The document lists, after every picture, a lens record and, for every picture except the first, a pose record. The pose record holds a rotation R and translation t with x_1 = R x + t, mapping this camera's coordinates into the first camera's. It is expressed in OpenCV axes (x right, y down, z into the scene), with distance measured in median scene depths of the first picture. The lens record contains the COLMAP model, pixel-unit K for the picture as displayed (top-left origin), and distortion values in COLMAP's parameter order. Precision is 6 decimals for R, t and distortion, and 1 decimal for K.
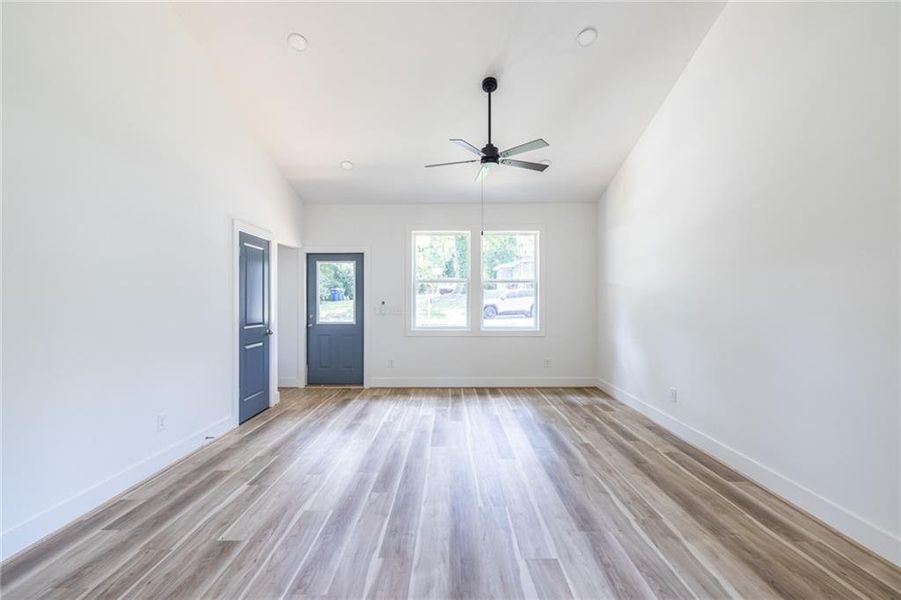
lens RADIAL K [[383.6, 0, 450.4], [0, 383.6, 296.9], [0, 0, 1]] dist [-0.000805, 0.000204]
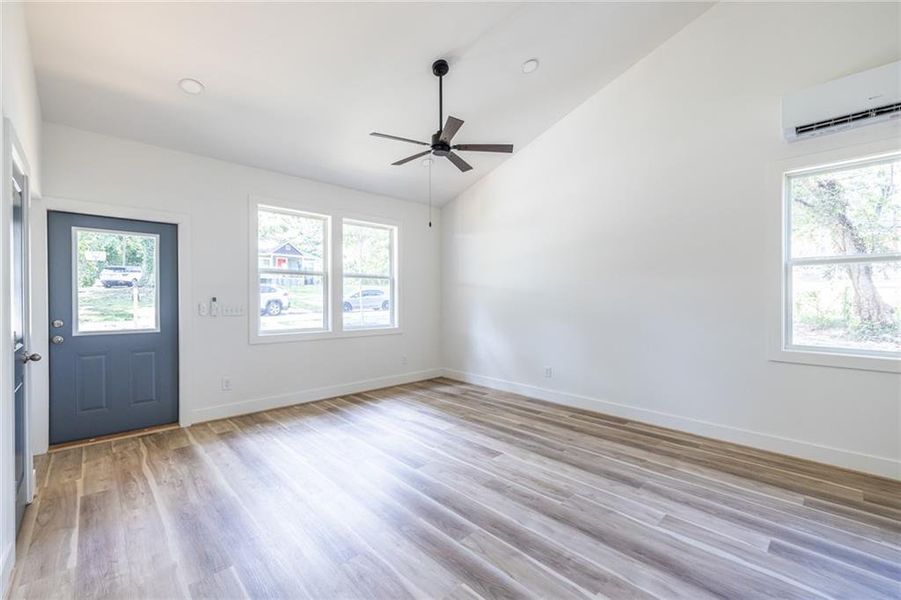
lens RADIAL K [[375.7, 0, 449.6], [0, 375.7, 295.9], [0, 0, 1]] dist [-0.001428, -0.000372]
pose [[0.721437, 0.008165, 0.692432, -0.352055], [-0.012195, 0.999925, 0.000916, 0.003137], [-0.692373, -0.009105, 0.721482, 0.216154]]
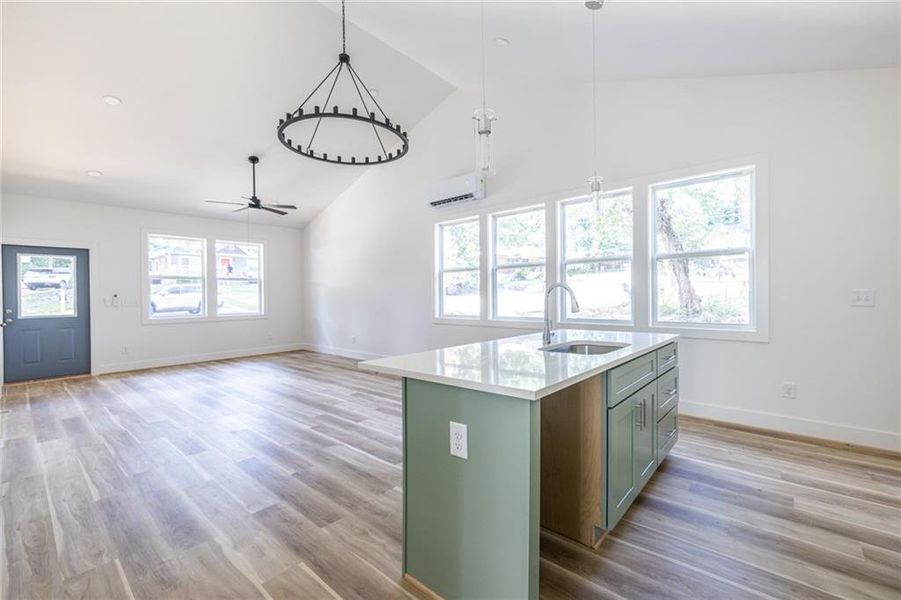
lens RADIAL K [[383.7, 0, 459.8], [0, 383.7, 291.9], [0, 0, 1]] dist [0.001348, 0.000356]
pose [[0.647658, 0.001893, 0.761929, -0.389627], [0.001694, 0.999991, -0.003925, 0.010159], [-0.761930, 0.003833, 0.647649, -0.488562]]
